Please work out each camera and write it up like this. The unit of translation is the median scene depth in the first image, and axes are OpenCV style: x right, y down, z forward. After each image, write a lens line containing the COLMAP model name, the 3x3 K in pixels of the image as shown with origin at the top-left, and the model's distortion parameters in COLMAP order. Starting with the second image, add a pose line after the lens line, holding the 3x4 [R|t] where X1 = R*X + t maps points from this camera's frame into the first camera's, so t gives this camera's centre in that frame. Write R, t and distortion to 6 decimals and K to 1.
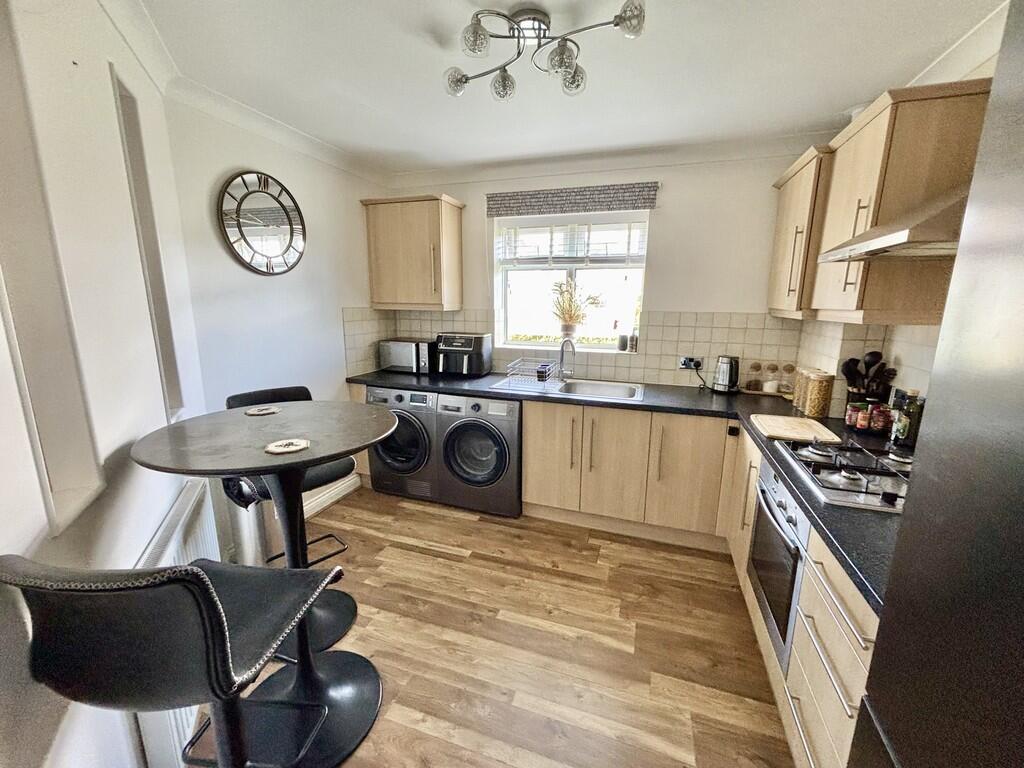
lens RADIAL K [[414.9, 0, 516.1], [0, 414.9, 383.1], [0, 0, 1]] dist [0.006717, -0.000149]
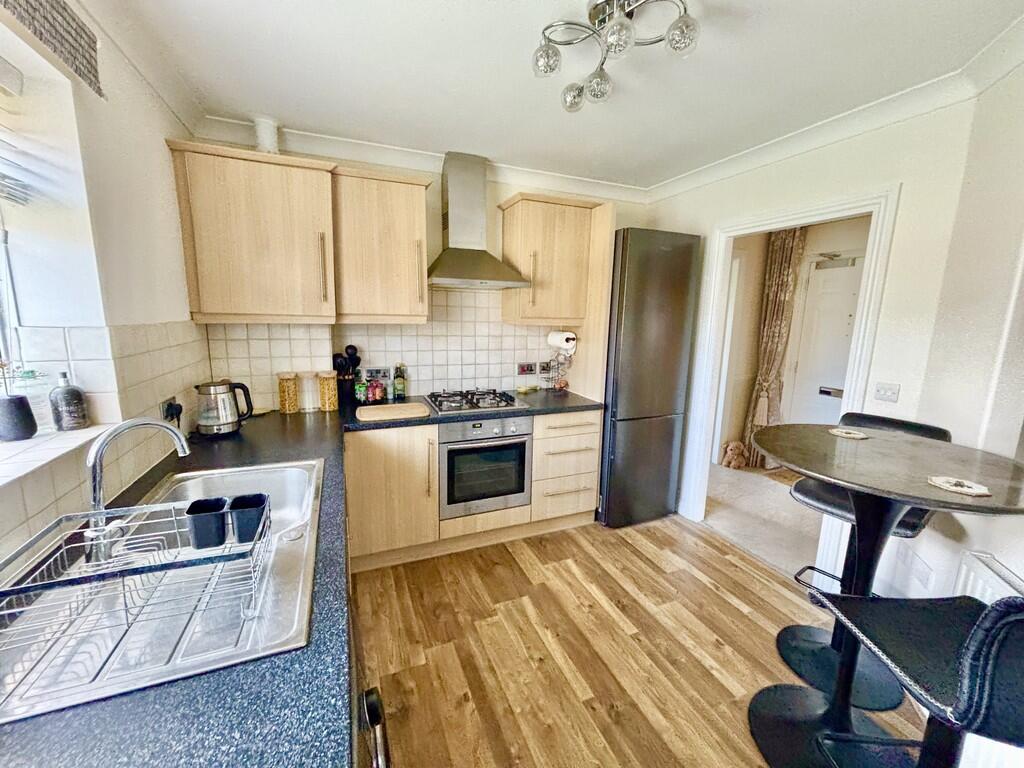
lens RADIAL K [[414.9, 0, 518.2], [0, 414.9, 384.2], [0, 0, 1]] dist [0.006717, -0.000149]
pose [[-0.662386, -0.146925, 0.734614, -0.312086], [0.117722, 0.947985, 0.295748, -0.191346], [-0.739856, 0.282379, -0.610635, 0.972039]]
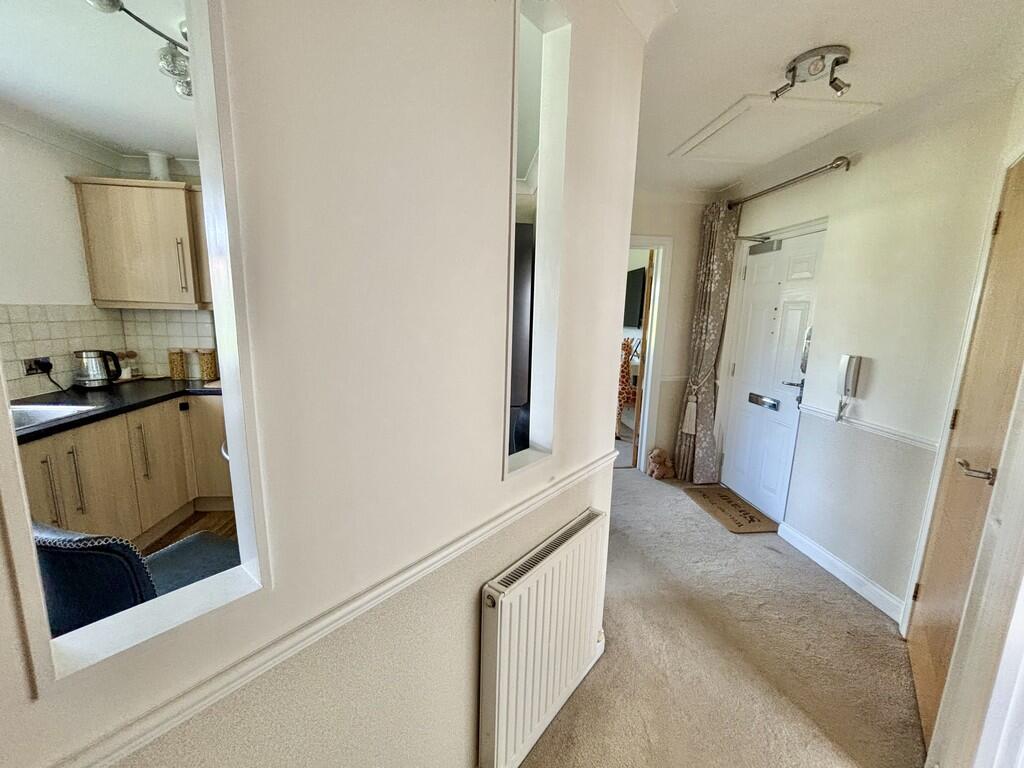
lens RADIAL K [[414.9, 0, 508.9], [0, 414.9, 385.6], [0, 0, 1]] dist [0.006717, -0.000149]
pose [[-0.409826, -0.180610, 0.894104, -0.699724], [0.145143, 0.954801, 0.259399, -0.088542], [-0.900542, 0.236082, -0.365088, 0.467528]]
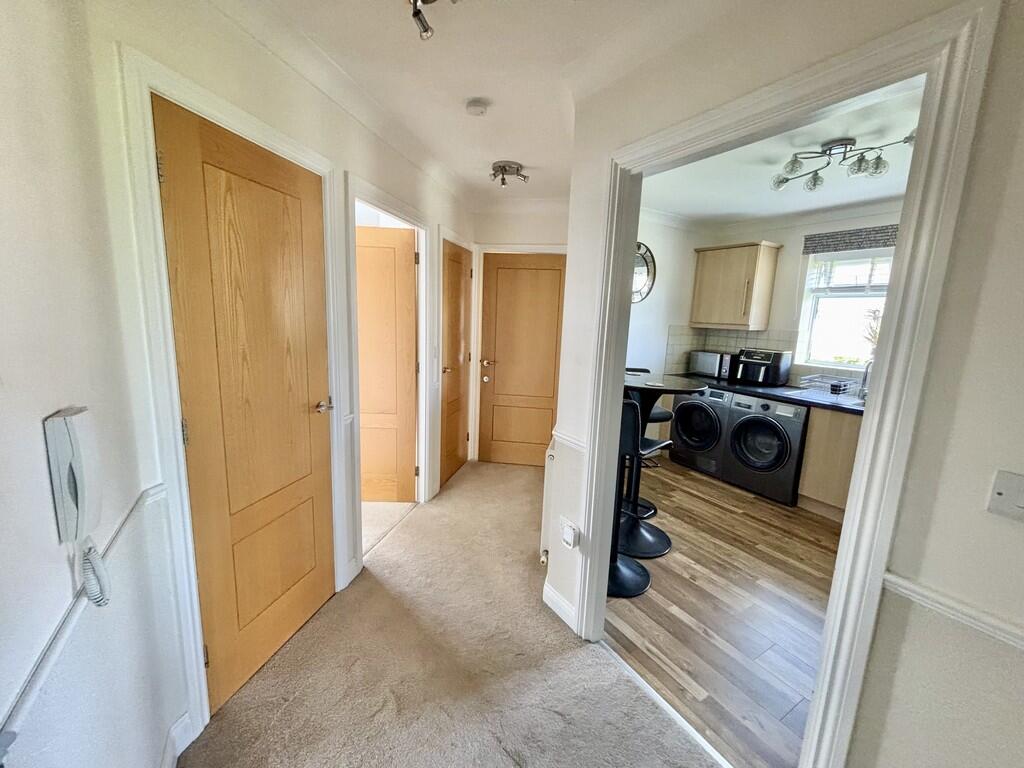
lens RADIAL K [[414.9, 0, 515.7], [0, 414.9, 382.6], [0, 0, 1]] dist [0.006717, -0.000149]
pose [[0.770685, 0.124414, -0.624953, 0.094099], [-0.154703, 0.987943, 0.005899, 0.090524], [0.618152, 0.092136, 0.780640, -0.435080]]
